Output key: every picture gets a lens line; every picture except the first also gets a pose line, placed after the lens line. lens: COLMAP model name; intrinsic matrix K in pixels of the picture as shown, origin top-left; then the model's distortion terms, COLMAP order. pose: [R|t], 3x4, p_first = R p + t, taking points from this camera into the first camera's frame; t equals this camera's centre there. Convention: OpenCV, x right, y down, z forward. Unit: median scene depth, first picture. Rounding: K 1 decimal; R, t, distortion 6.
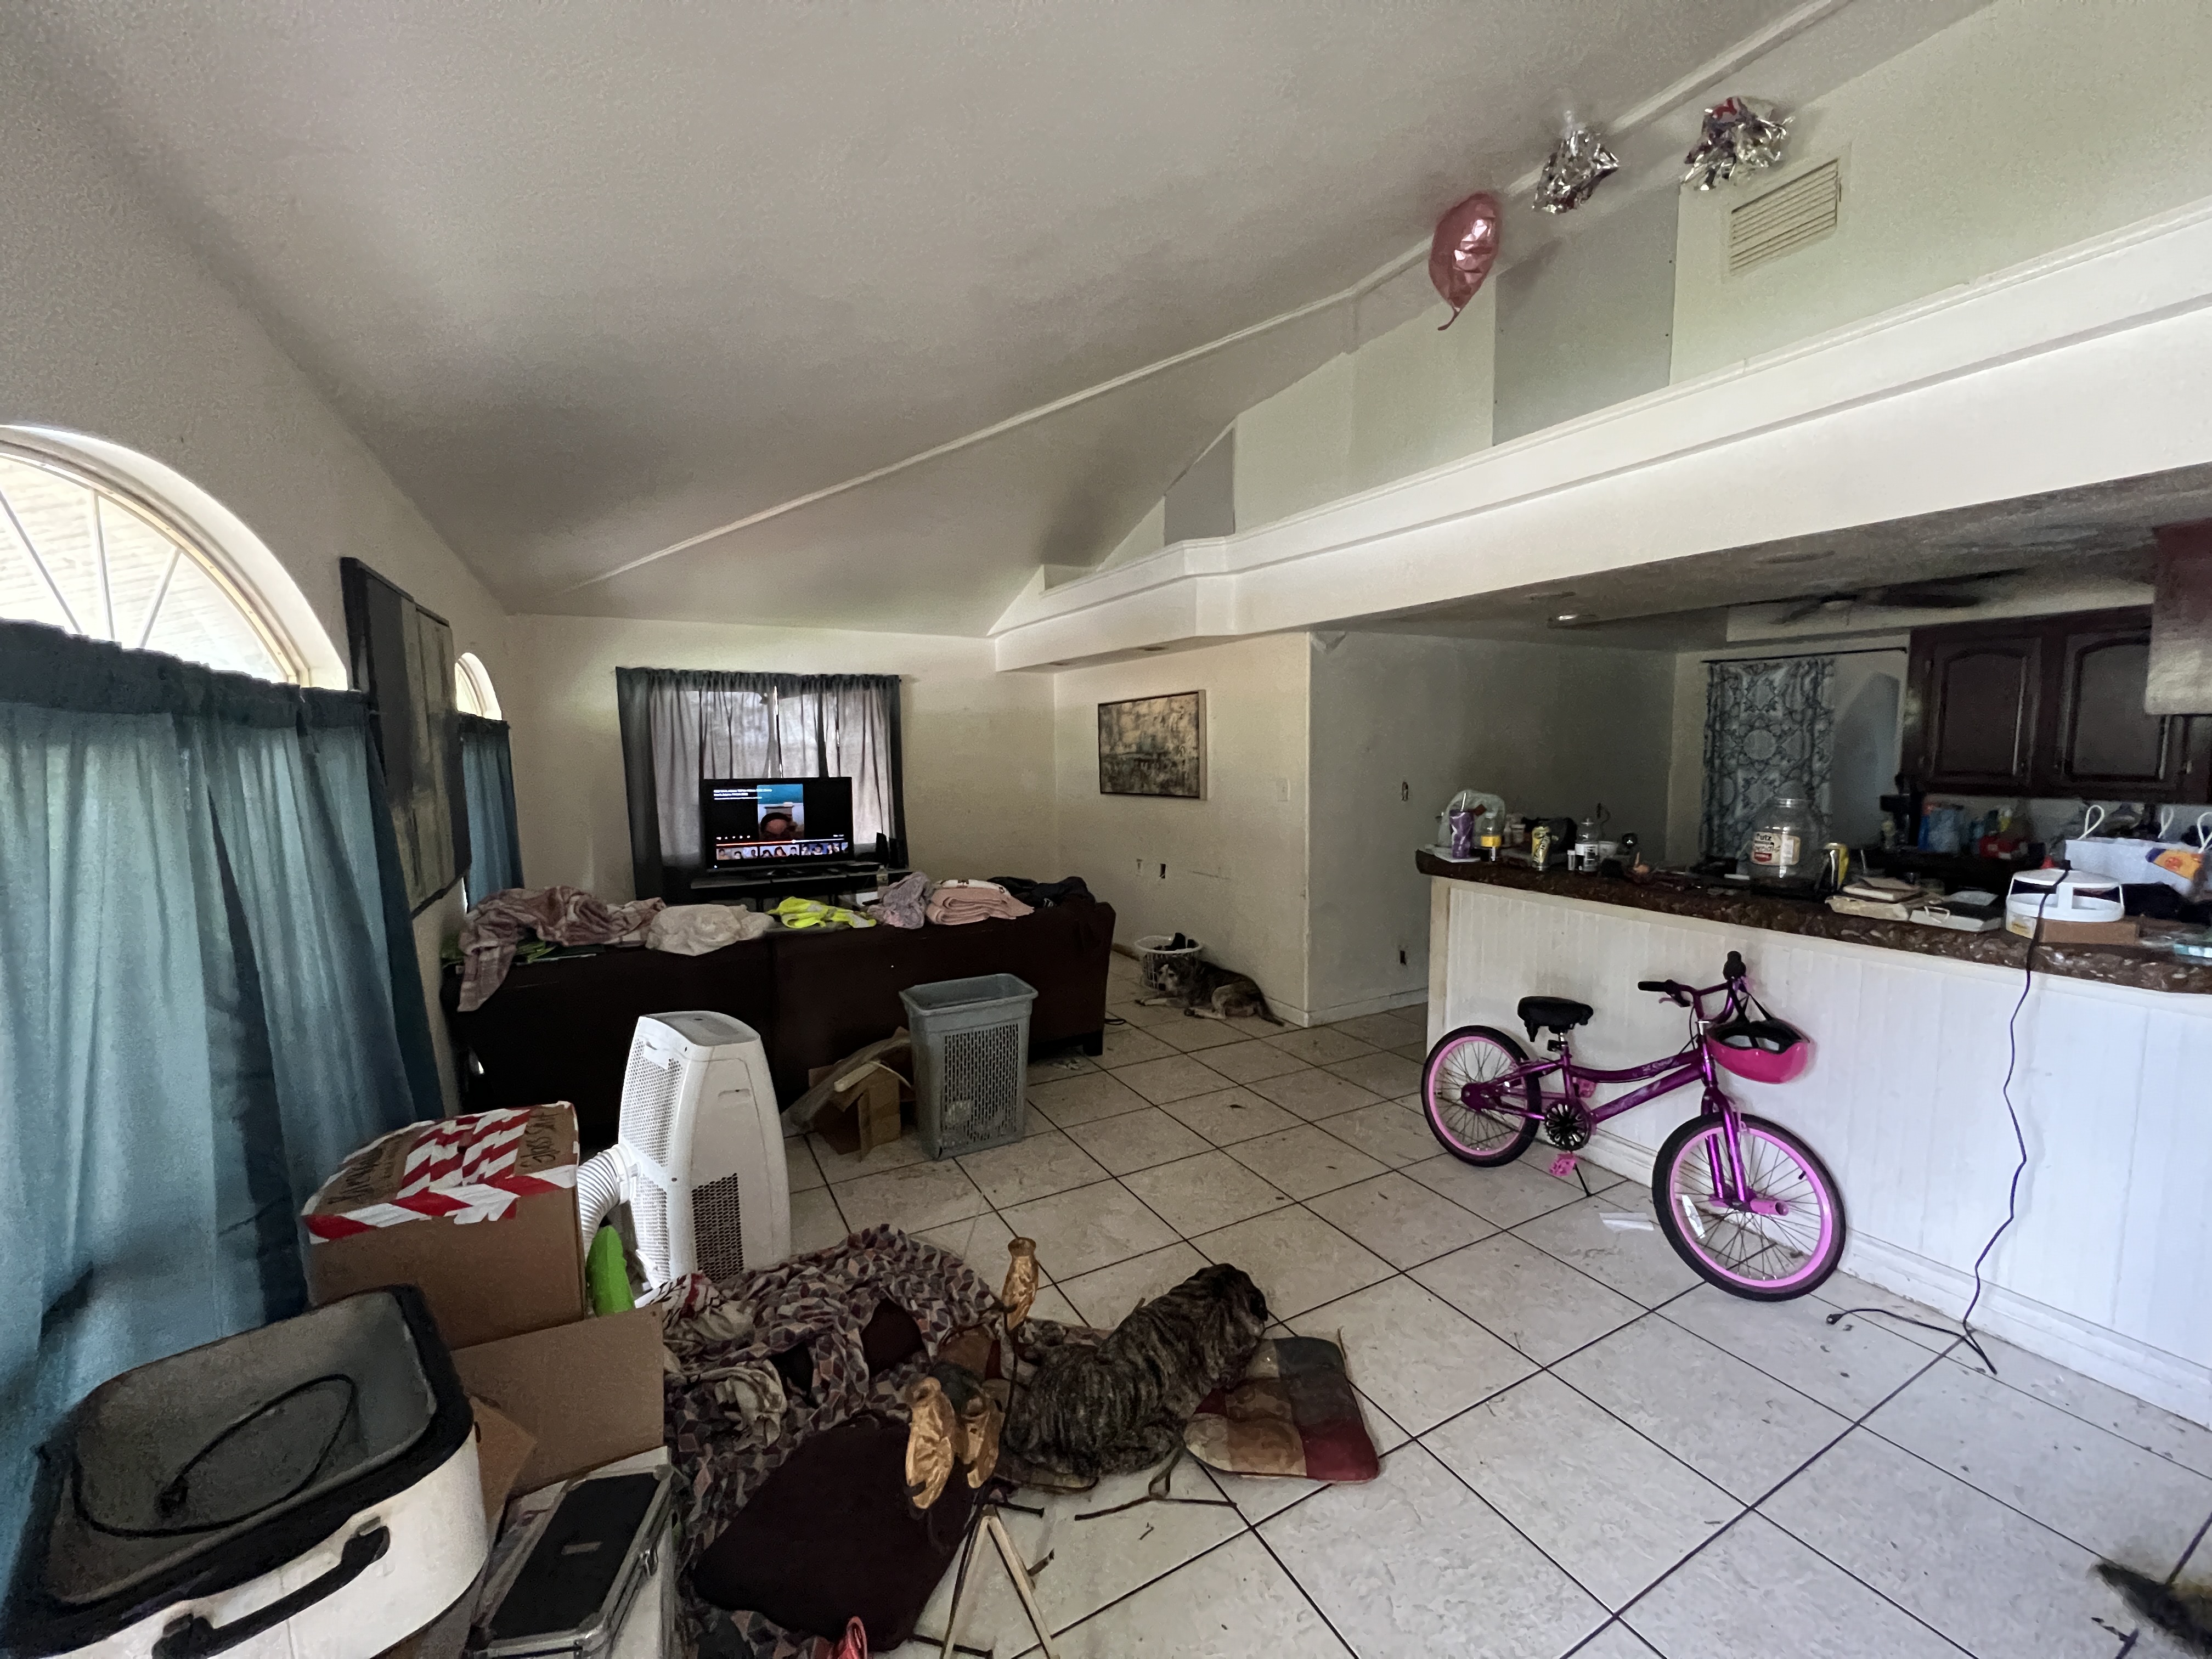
lens RADIAL K [[885.8, 0, 1105.0], [0, 885.8, 827.6], [0, 0, 1]] dist [-0.000147, -0.000245]
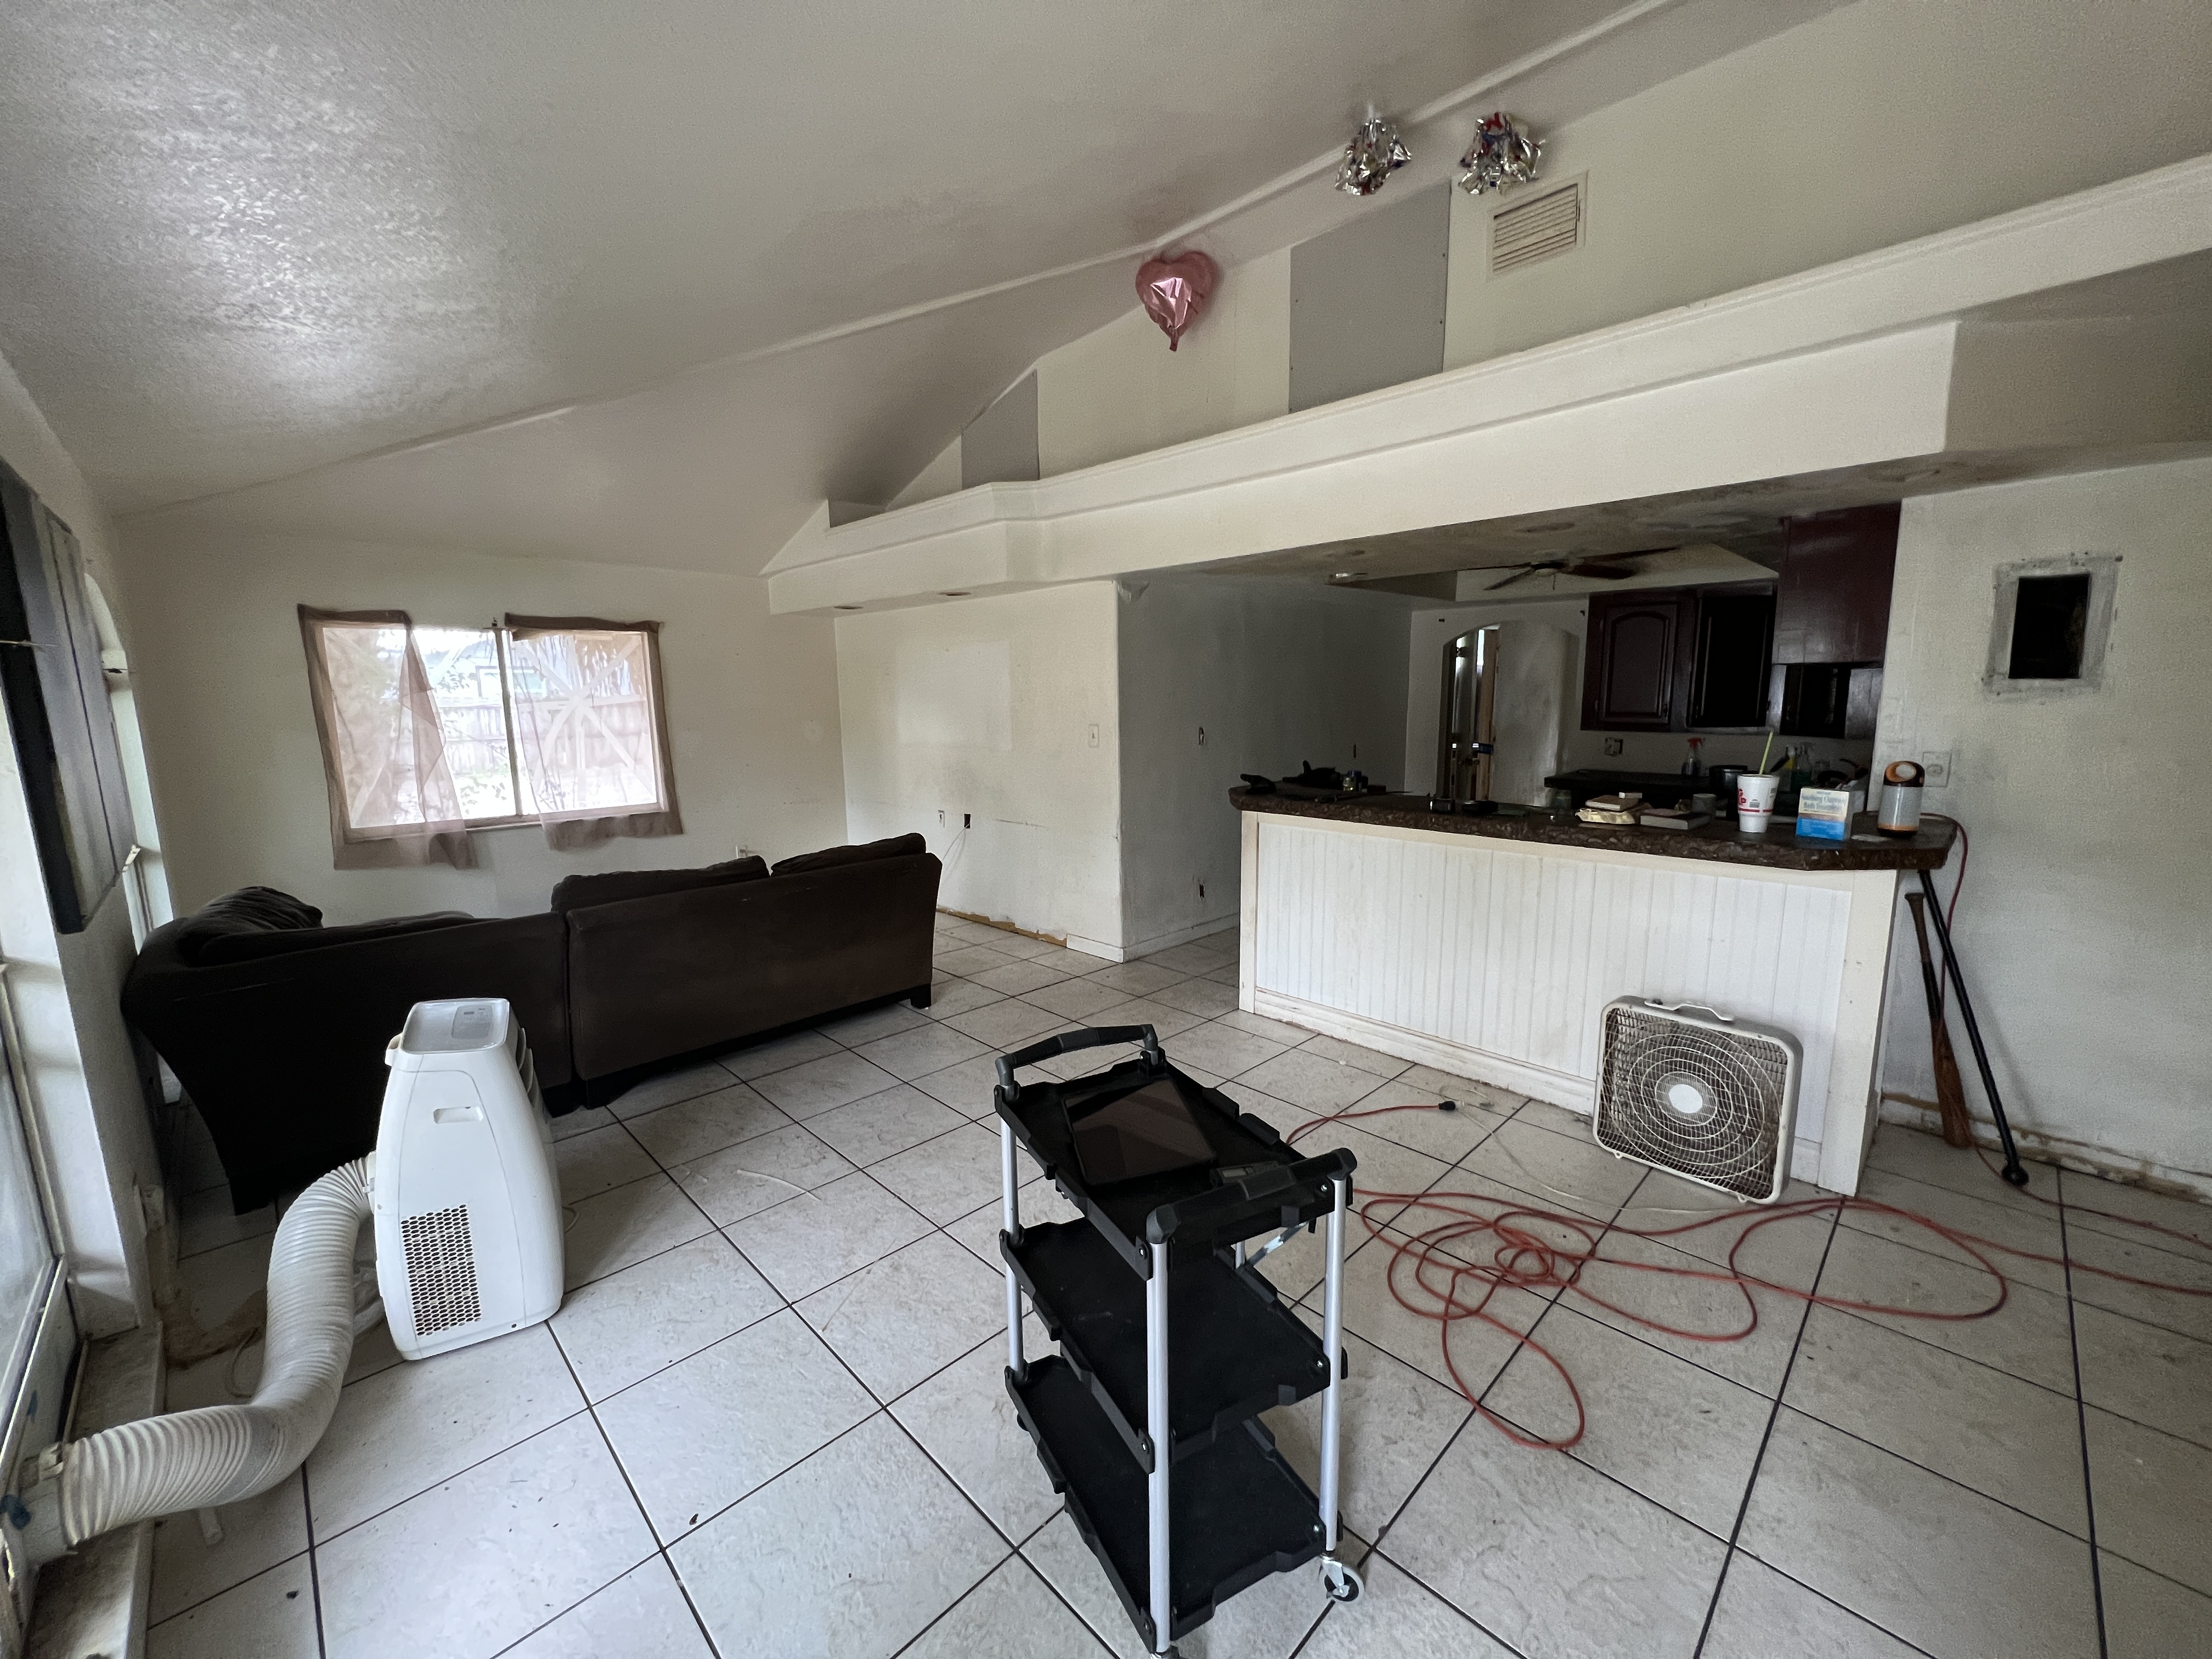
lens RADIAL K [[885.8, 0, 1097.1], [0, 885.8, 829.5], [0, 0, 1]] dist [-0.000147, -0.000245]
pose [[0.960628, -0.043446, 0.274418, -0.128009], [0.028871, 0.997961, 0.056930, 0.011356], [-0.276332, -0.046766, 0.959924, 0.010103]]
